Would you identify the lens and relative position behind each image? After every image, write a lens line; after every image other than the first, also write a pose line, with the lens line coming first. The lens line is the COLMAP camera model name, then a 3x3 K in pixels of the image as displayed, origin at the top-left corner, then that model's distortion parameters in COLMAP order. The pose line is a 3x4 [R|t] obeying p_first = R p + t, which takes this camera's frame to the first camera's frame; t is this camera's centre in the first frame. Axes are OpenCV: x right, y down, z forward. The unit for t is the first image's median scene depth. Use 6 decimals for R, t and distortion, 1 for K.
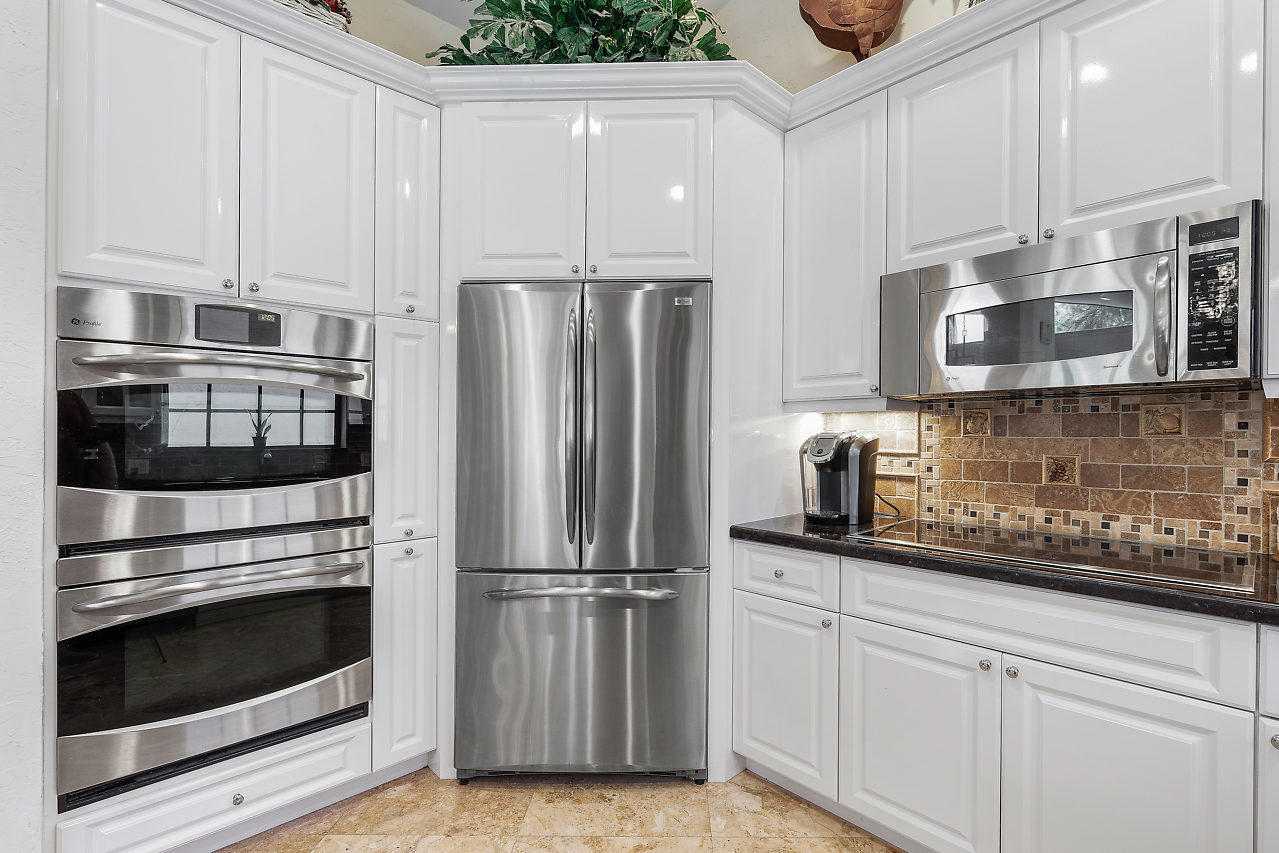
lens RADIAL K [[589.0, 0, 658.8], [0, 589.0, 433.7], [0, 0, 1]] dist [-0.003977, -0.000430]
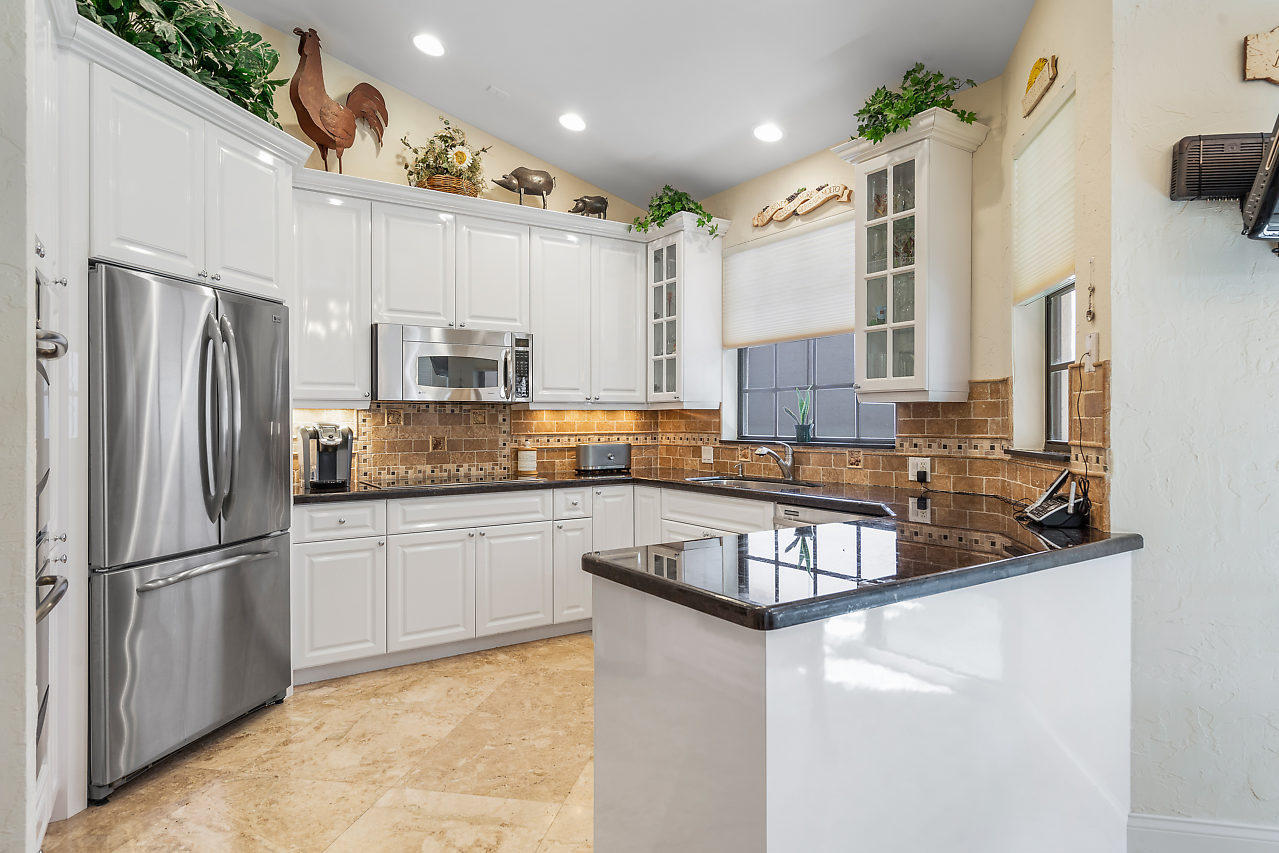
lens RADIAL K [[720.4, 0, 639.5], [0, 720.4, 426.5], [0, 0, 1]] dist [0.000298, 0.000589]
pose [[0.182660, -0.004227, 0.983167, -1.416188], [0.005691, 0.999979, 0.003242, 0.004576], [-0.983160, 0.005003, 0.182681, -0.041075]]
